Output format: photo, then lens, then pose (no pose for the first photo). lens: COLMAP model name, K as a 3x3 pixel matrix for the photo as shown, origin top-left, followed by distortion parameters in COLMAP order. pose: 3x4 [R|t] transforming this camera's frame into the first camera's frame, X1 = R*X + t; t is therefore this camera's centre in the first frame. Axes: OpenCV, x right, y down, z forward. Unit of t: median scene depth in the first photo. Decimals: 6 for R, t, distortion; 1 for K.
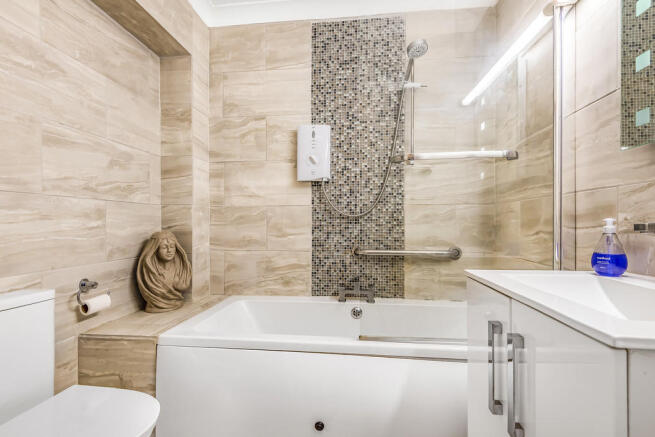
lens RADIAL K [[299.5, 0, 333.1], [0, 299.5, 219.7], [0, 0, 1]] dist [0.024567, -0.020986]
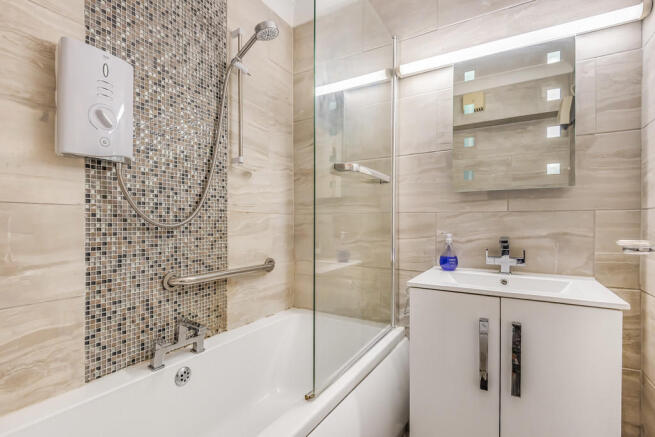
lens RADIAL K [[299.5, 0, 333.1], [0, 299.5, 219.7], [0, 0, 1]] dist [0.024567, -0.020986]
pose [[0.428916, 0.016243, 0.903199, -0.354401], [-0.015425, 0.999824, -0.010655, -0.024069], [-0.903213, -0.009361, 0.429091, 0.405592]]
